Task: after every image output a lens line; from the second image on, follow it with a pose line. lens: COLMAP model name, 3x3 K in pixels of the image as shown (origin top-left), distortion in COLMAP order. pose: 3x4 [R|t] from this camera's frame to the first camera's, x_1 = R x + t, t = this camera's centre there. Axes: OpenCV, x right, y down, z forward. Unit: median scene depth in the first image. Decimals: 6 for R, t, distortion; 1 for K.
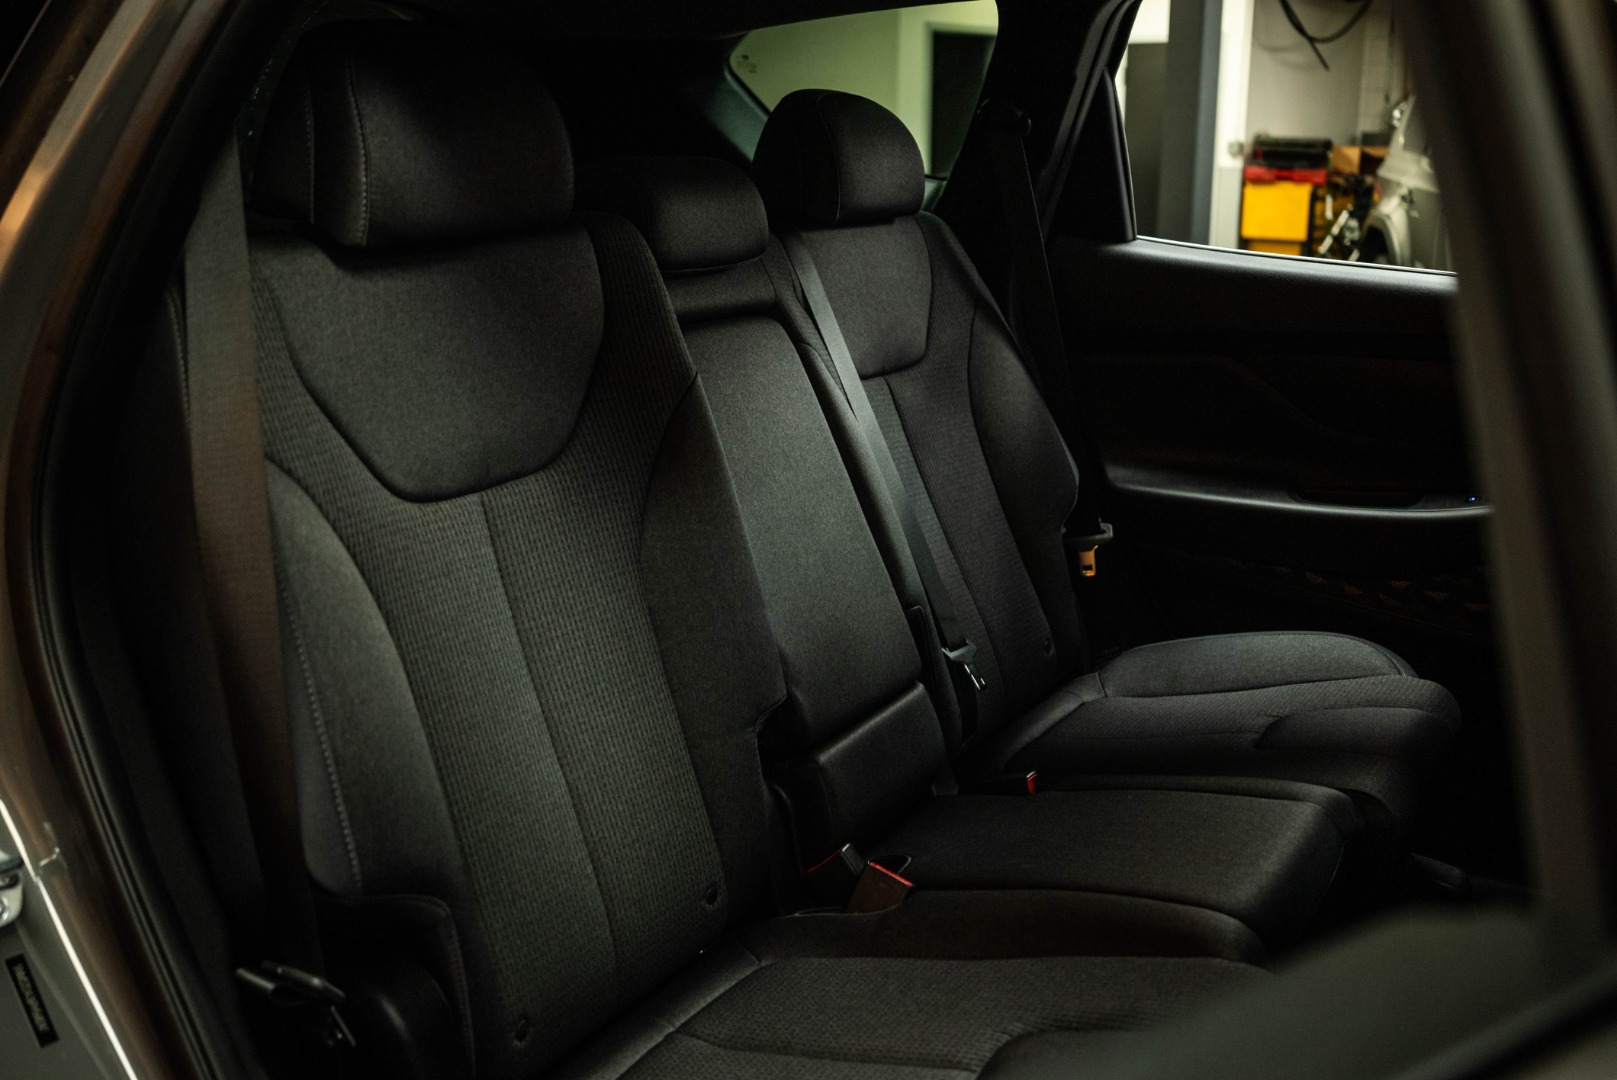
lens RADIAL K [[1570.2, 0, 809.9], [0, 1570.2, 515.7], [0, 0, 1]] dist [-0.050085, 0.022620]
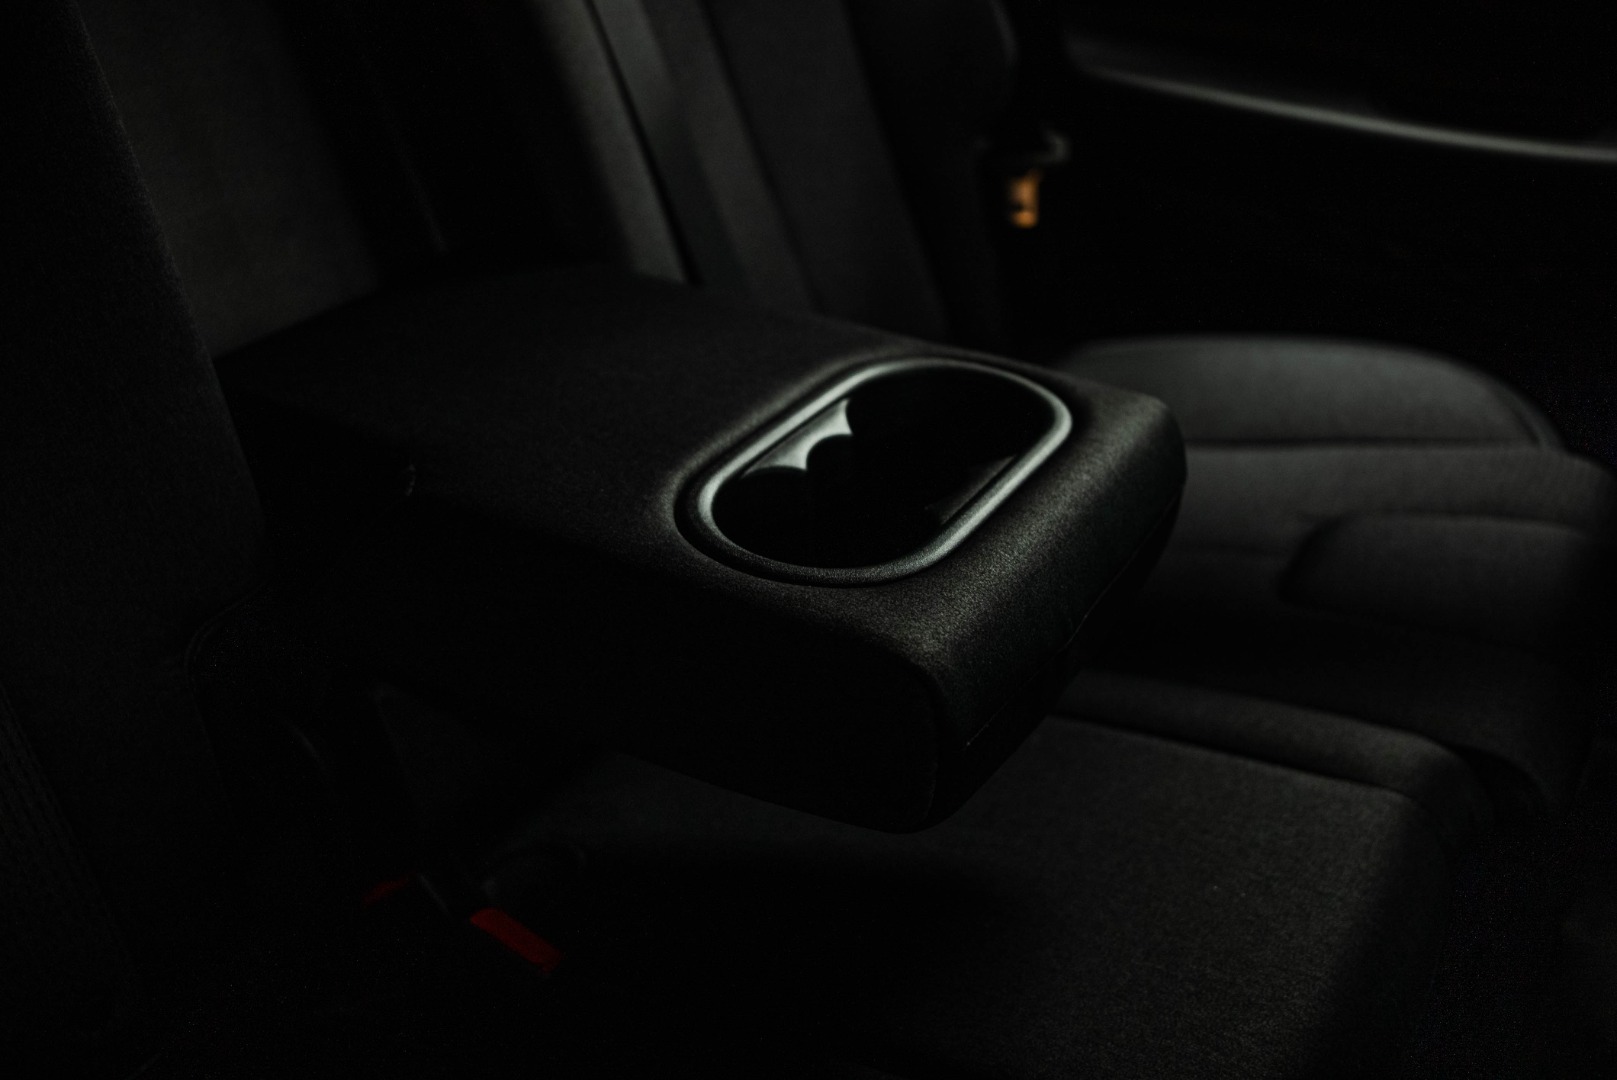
lens RADIAL K [[1570.2, 0, 809.9], [0, 1570.2, 515.7], [0, 0, 1]] dist [-0.050085, 0.022620]
pose [[0.998960, 0.035704, 0.028341, 0.095673], [-0.042322, 0.957407, 0.285623, -0.025464], [-0.016936, -0.286525, 0.957923, 0.447354]]
